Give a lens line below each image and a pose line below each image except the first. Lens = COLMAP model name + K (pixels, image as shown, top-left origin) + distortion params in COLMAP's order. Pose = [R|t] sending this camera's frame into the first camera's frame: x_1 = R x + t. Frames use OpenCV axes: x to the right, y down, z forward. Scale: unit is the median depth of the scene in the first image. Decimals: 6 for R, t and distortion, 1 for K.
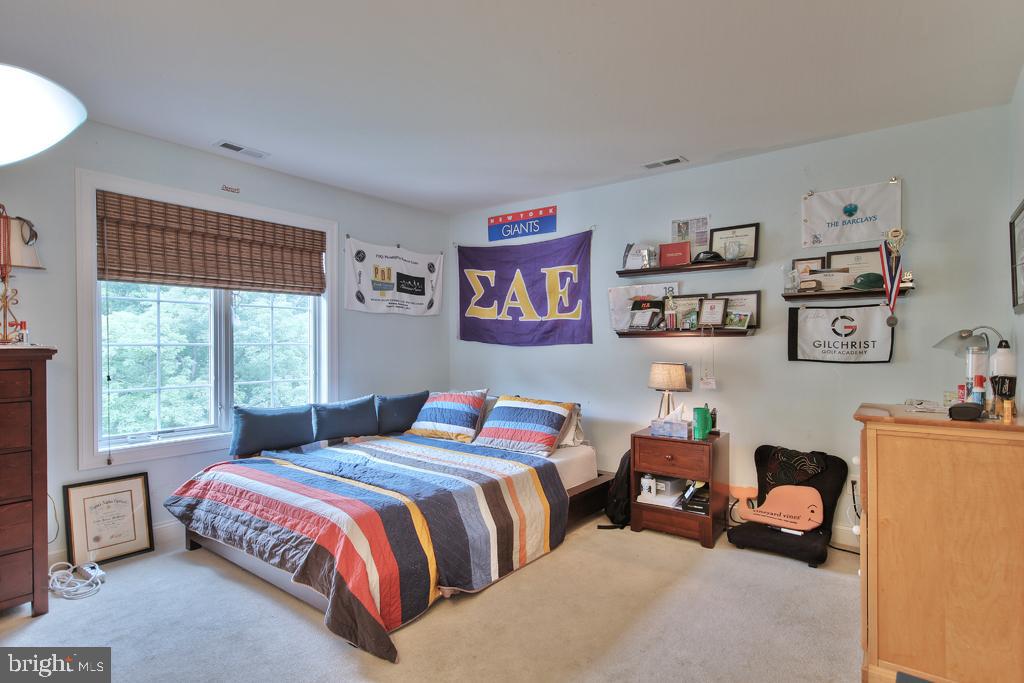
lens RADIAL K [[527.5, 0, 512.8], [0, 527.5, 344.2], [0, 0, 1]] dist [-0.001766, -0.001421]
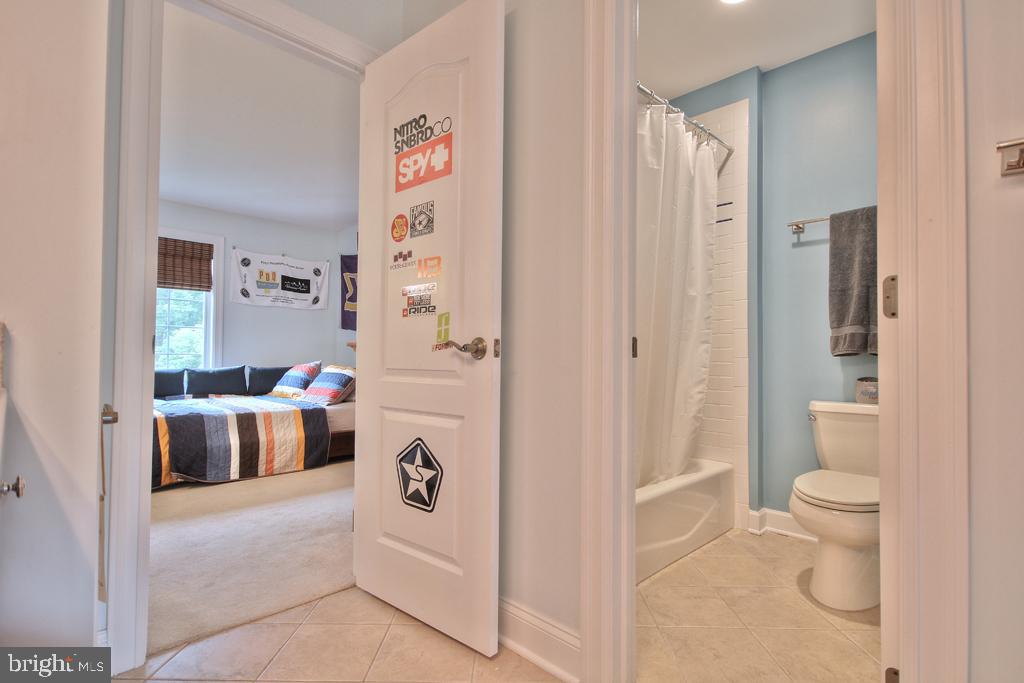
lens RADIAL K [[496.8, 0, 511.5], [0, 496.8, 343.7], [0, 0, 1]] dist [0.004483, 0.000109]
pose [[0.992163, 0.005588, -0.124824, 0.536665], [-0.009127, 0.999572, -0.027798, 0.067151], [0.124615, 0.028719, 0.991789, -0.158298]]
